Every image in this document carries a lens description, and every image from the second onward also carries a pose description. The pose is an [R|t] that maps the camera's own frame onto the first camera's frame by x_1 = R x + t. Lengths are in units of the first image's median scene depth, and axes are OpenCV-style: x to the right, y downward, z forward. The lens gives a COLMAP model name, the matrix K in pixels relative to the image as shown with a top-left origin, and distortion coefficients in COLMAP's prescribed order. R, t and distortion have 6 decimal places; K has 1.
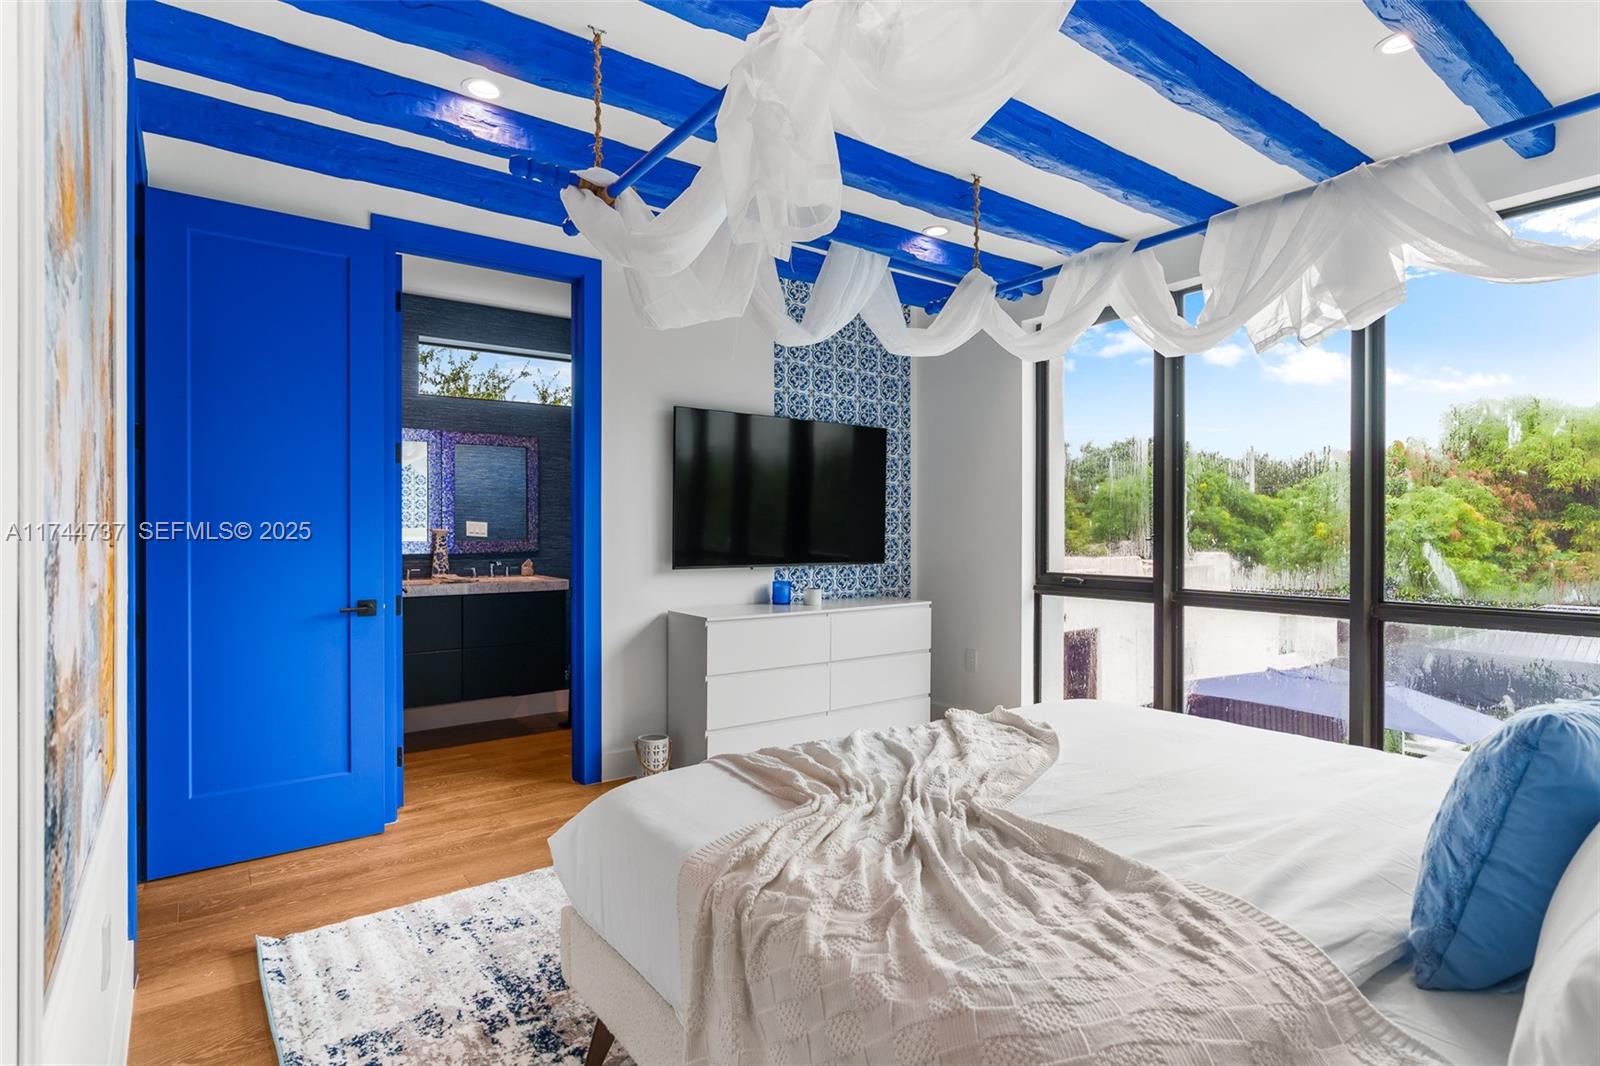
lens RADIAL K [[824.3, 0, 800.0], [0, 824.3, 533.0], [0, 0, 1]] dist [-0.012364, 0.008091]
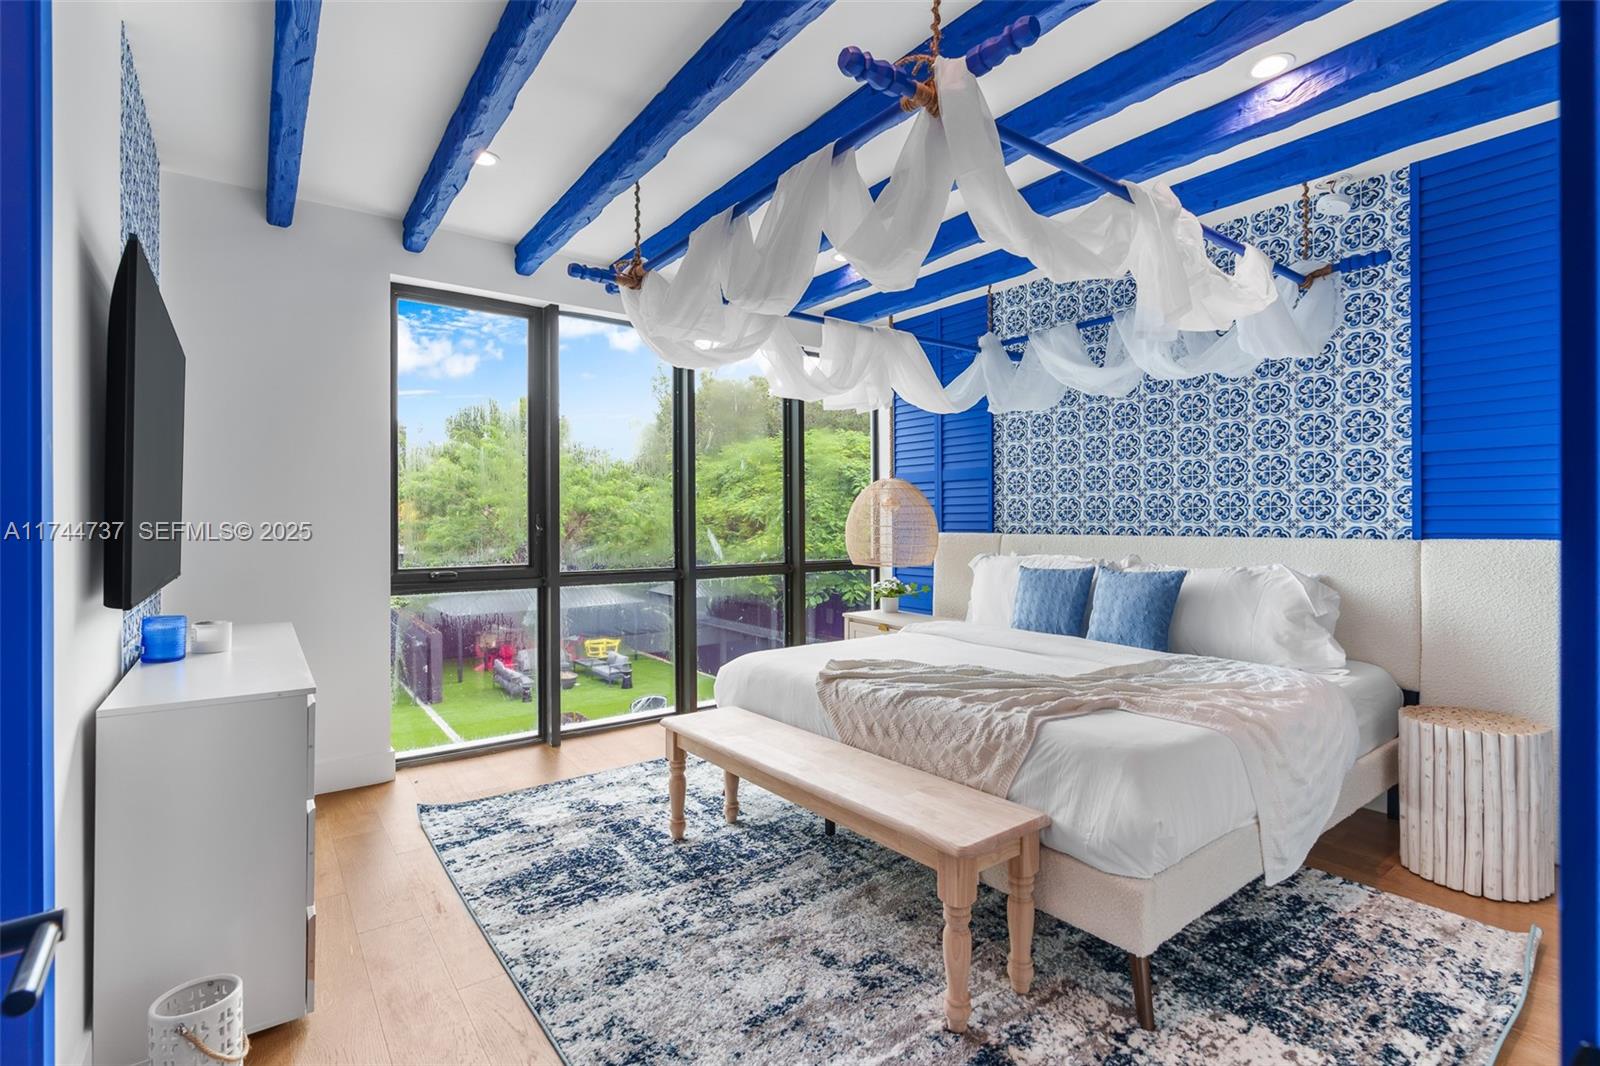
lens RADIAL K [[726.0, 0, 785.2], [0, 726.0, 536.6], [0, 0, 1]] dist [-0.003527, 0.000112]
pose [[0.011159, -0.017781, 0.999780, -0.730557], [0.007407, 0.999816, 0.017699, 0.003480], [-0.999910, 0.007208, 0.011288, 0.907811]]
